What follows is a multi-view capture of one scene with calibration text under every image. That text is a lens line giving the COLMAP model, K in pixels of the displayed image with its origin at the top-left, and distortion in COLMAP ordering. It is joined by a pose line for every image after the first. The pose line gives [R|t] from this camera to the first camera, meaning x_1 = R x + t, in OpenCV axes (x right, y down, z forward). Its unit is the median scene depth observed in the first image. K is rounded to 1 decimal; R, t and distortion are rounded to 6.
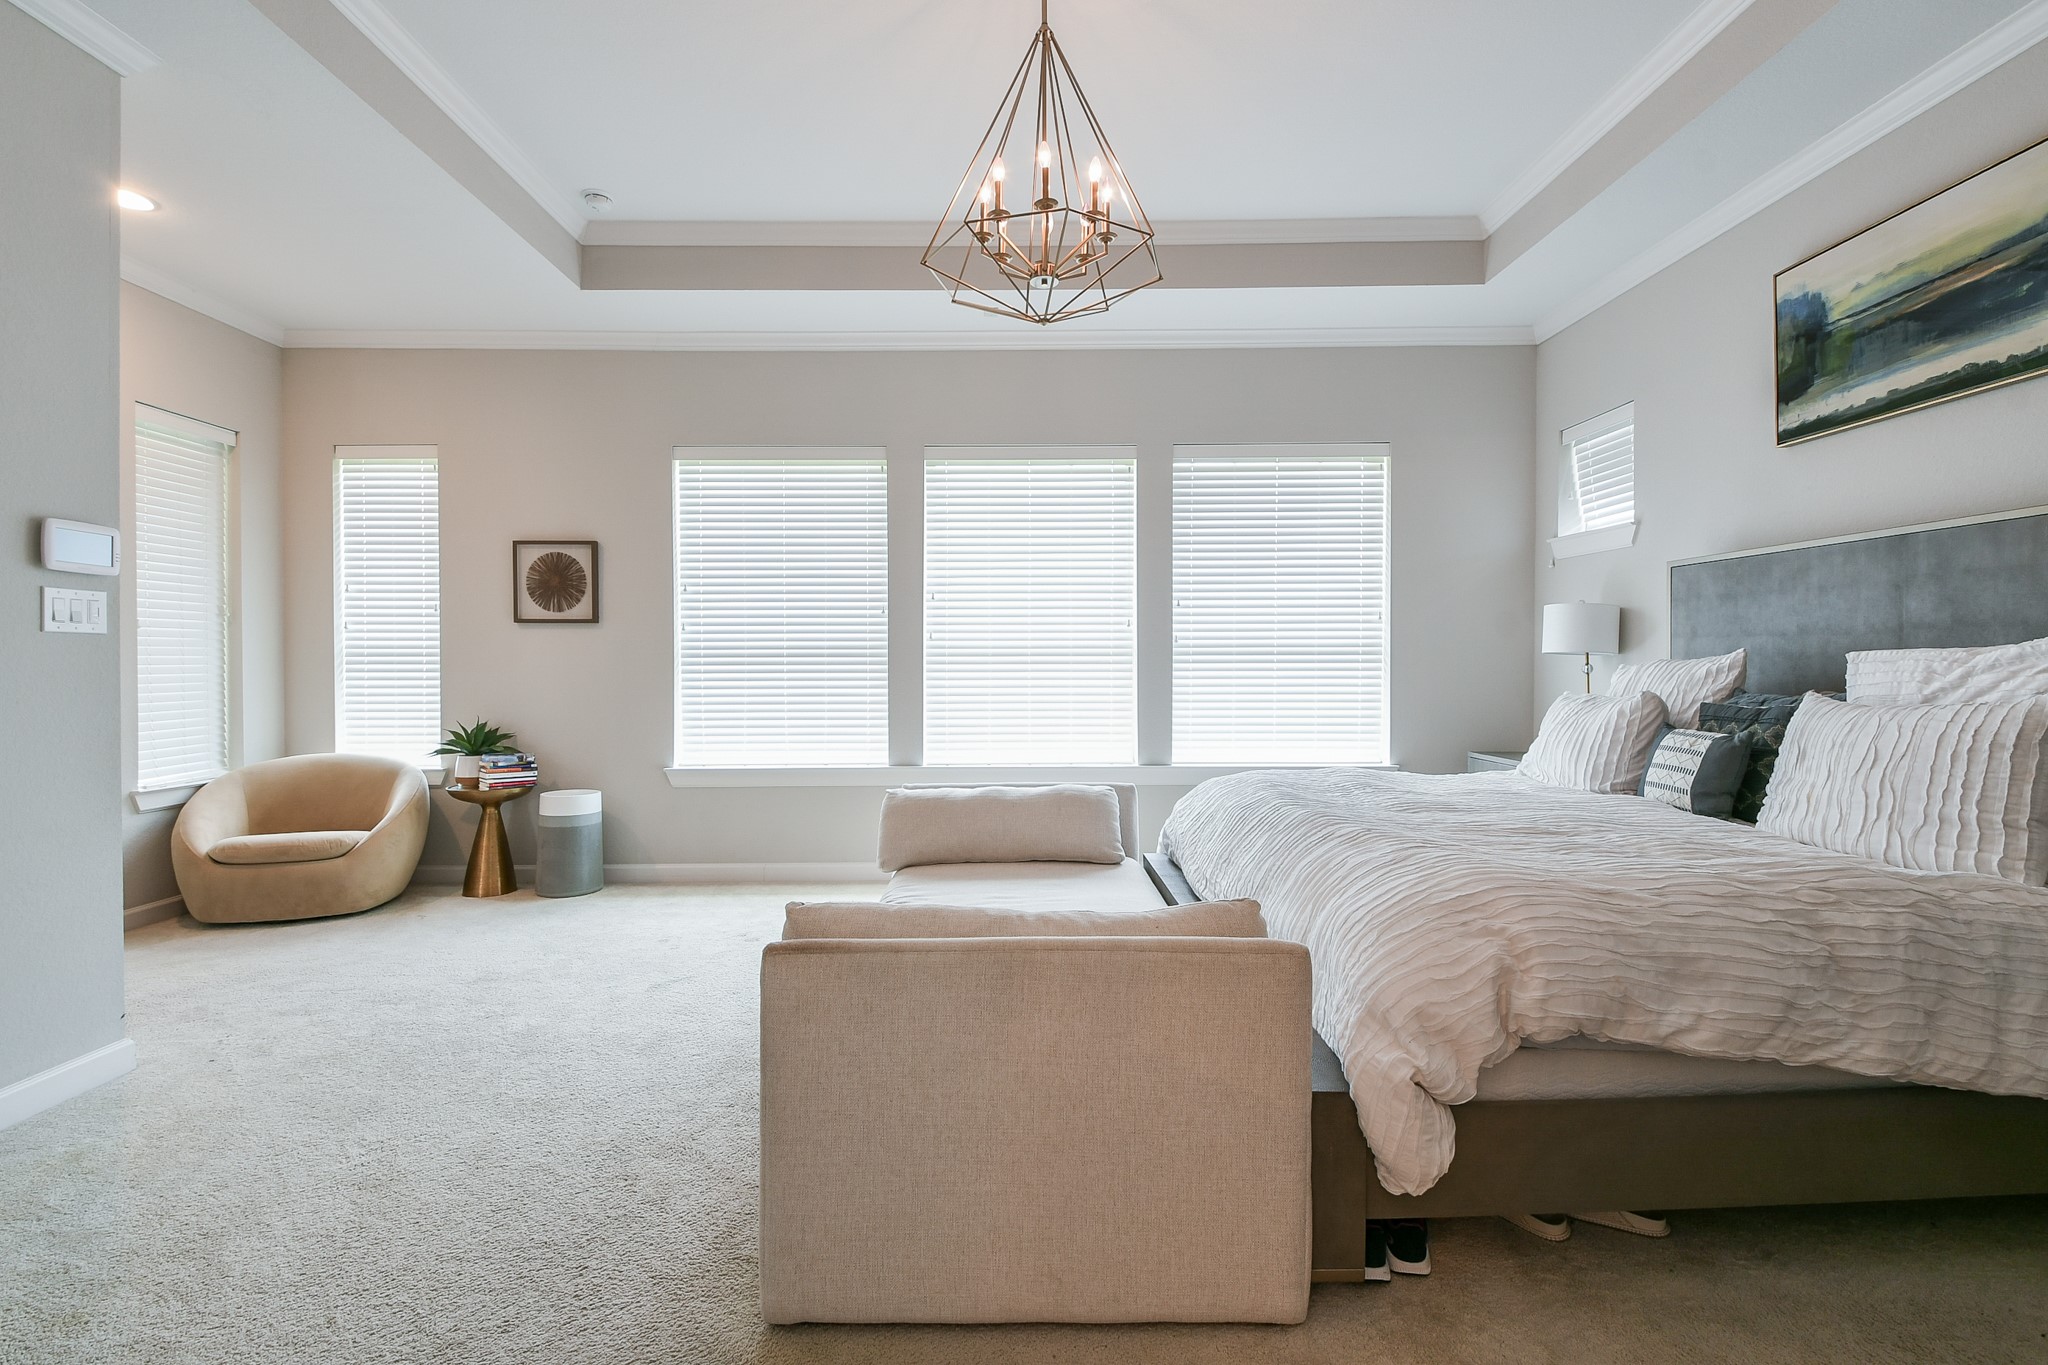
lens RADIAL K [[919.9, 0, 989.0], [0, 919.9, 660.6], [0, 0, 1]] dist [0.000498, -0.001142]
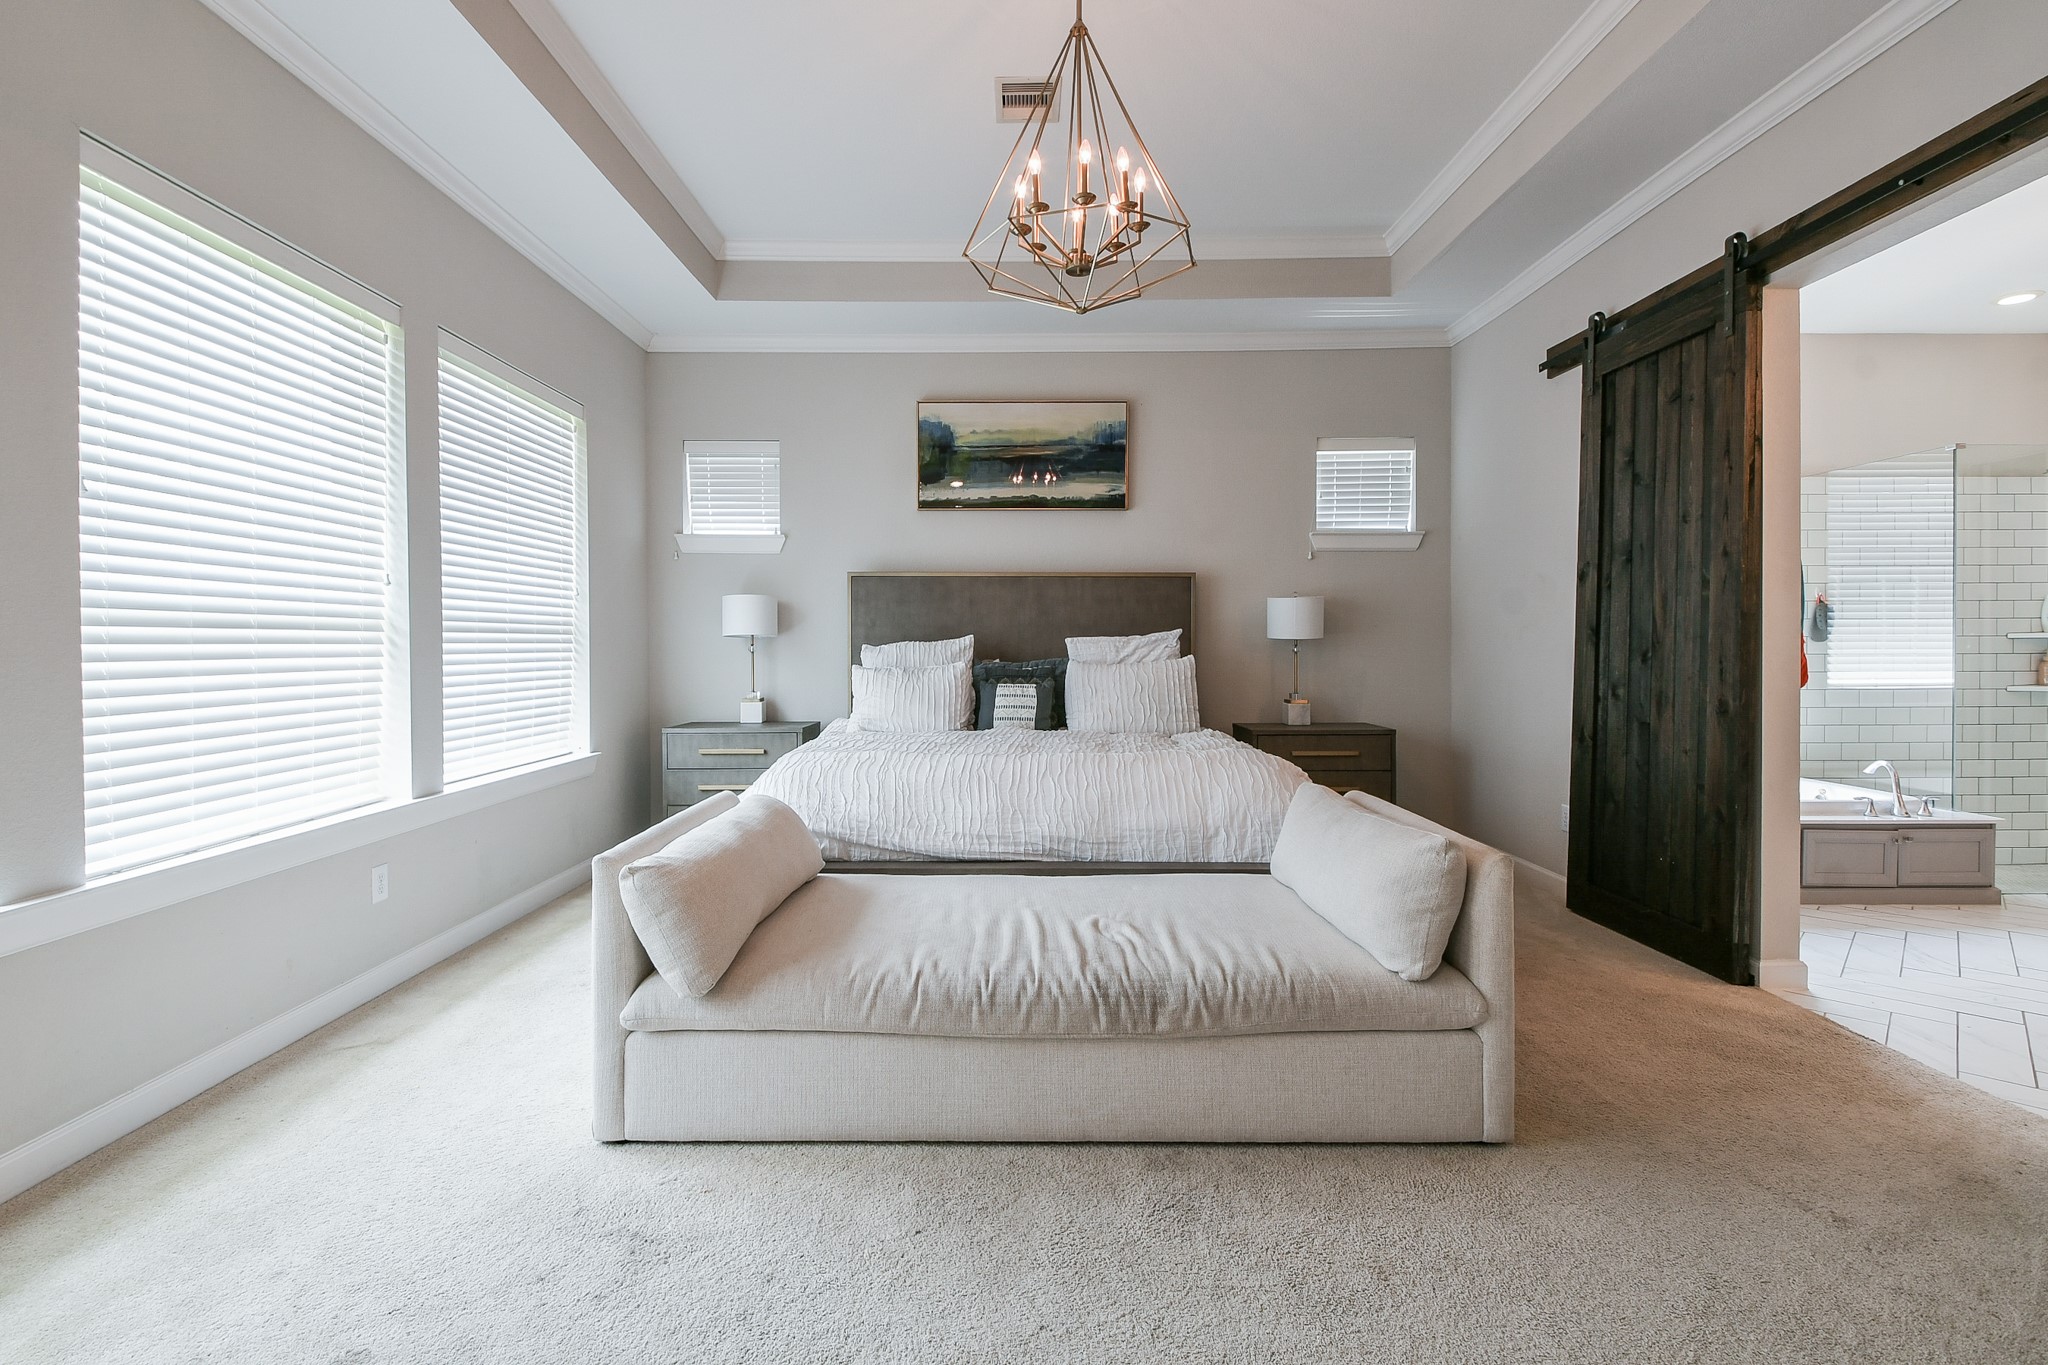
lens RADIAL K [[923.1, 0, 1016.5], [0, 923.1, 652.8], [0, 0, 1]] dist [0.037980, -0.035019]
pose [[-0.026641, -0.005442, 0.999630, -0.846328], [-0.001676, 0.999984, 0.005400, 0.009799], [-0.999644, -0.001531, -0.026650, 0.969455]]
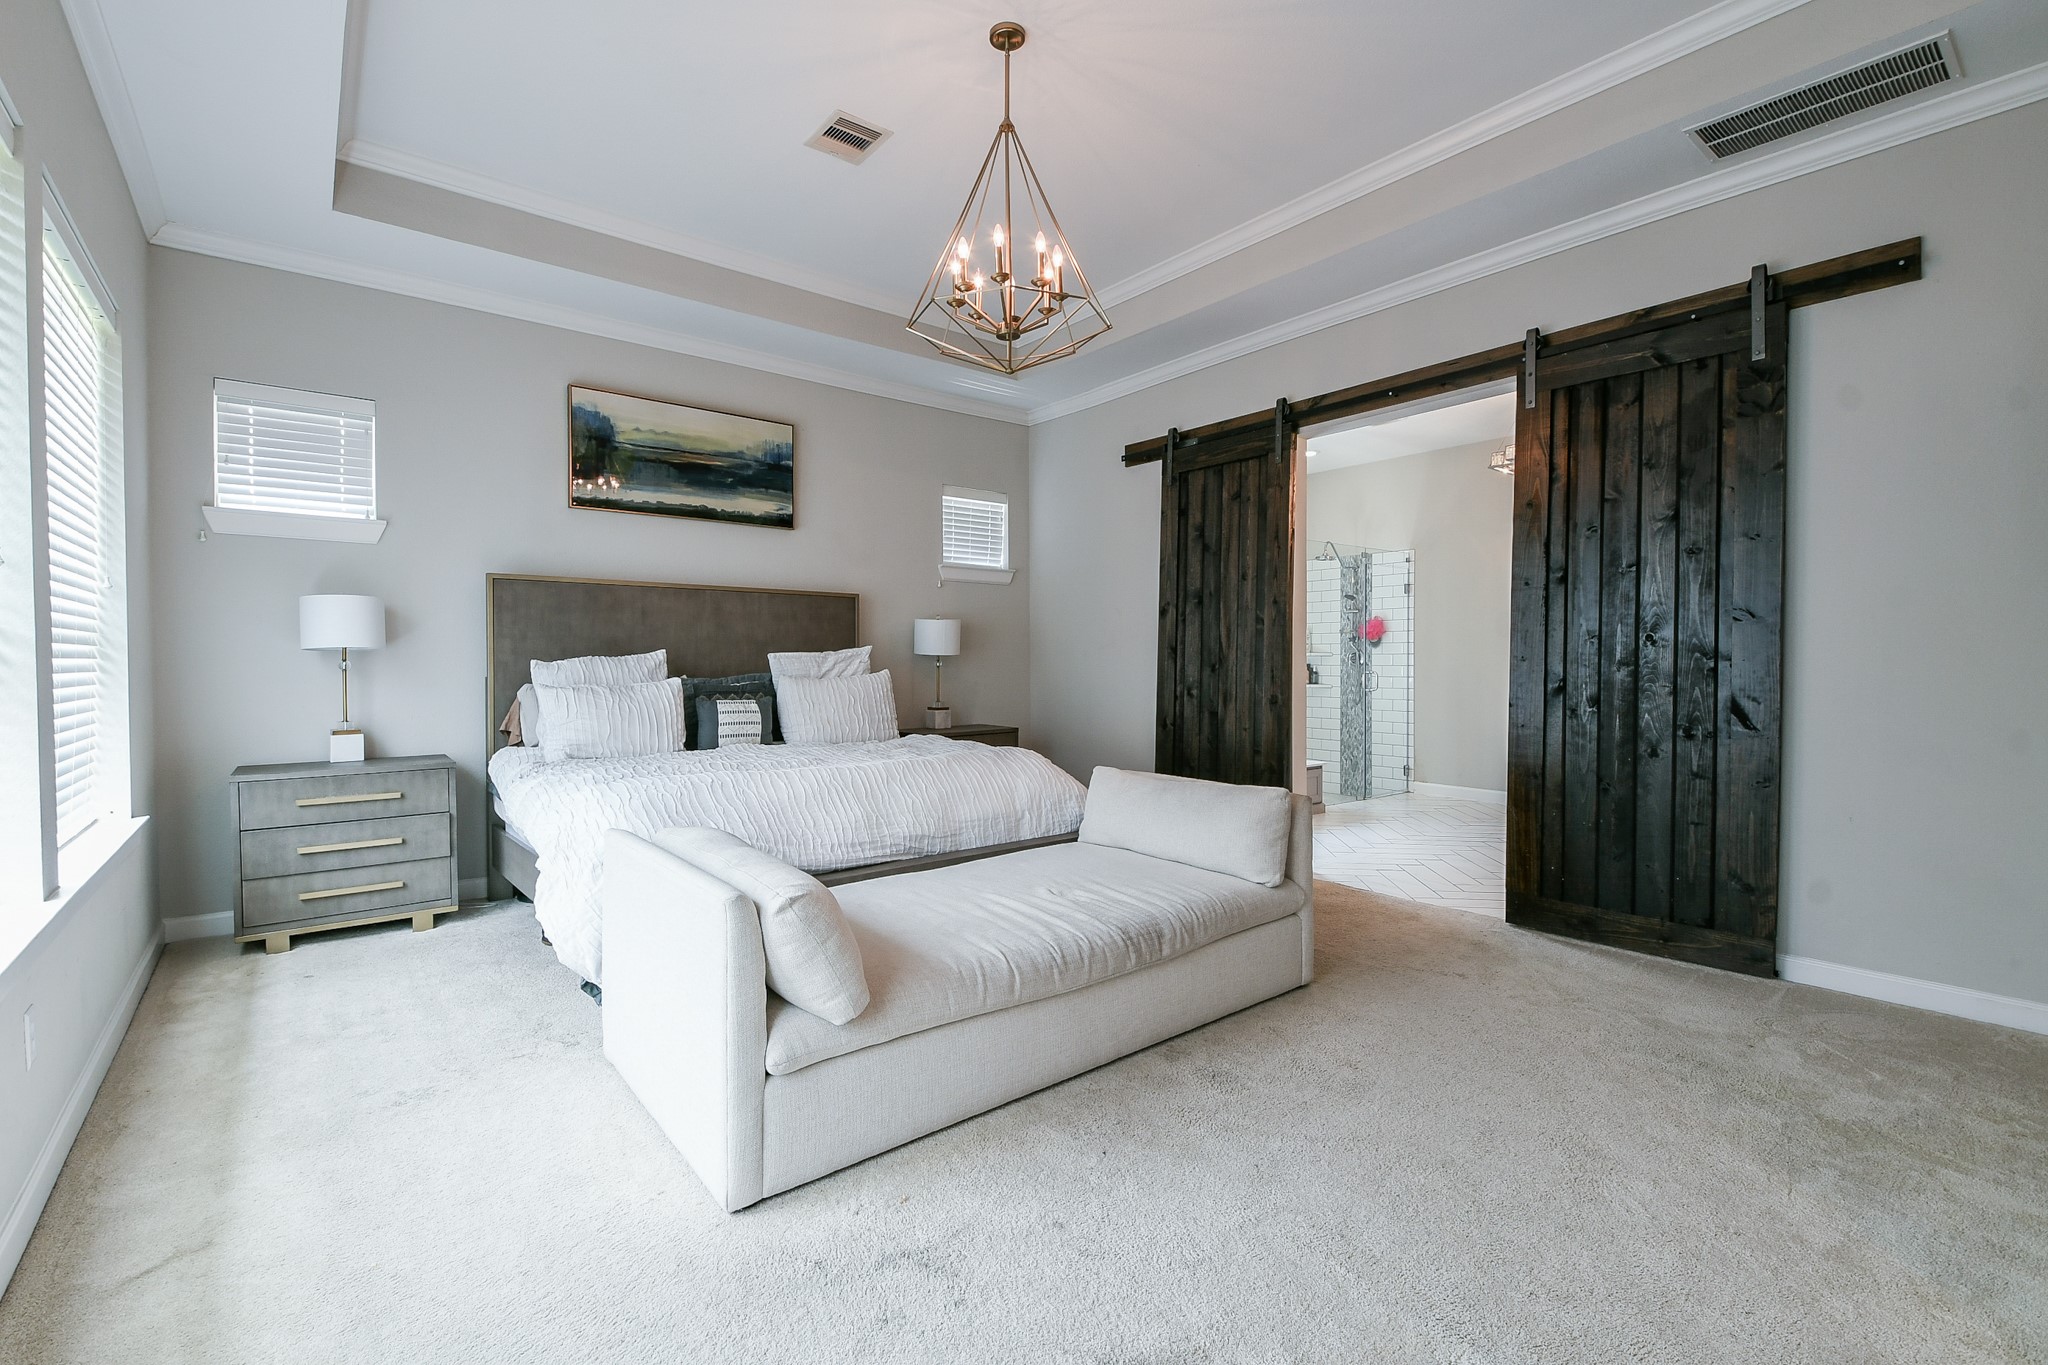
lens RADIAL K [[886.5, 0, 1026.8], [0, 886.5, 675.0], [0, 0, 1]] dist [0.036225, -0.030608]
pose [[-0.653678, -0.008095, 0.756730, -0.717382], [0.001635, 0.999925, 0.012109, 0.012433], [-0.756771, 0.009153, -0.653616, 1.525412]]
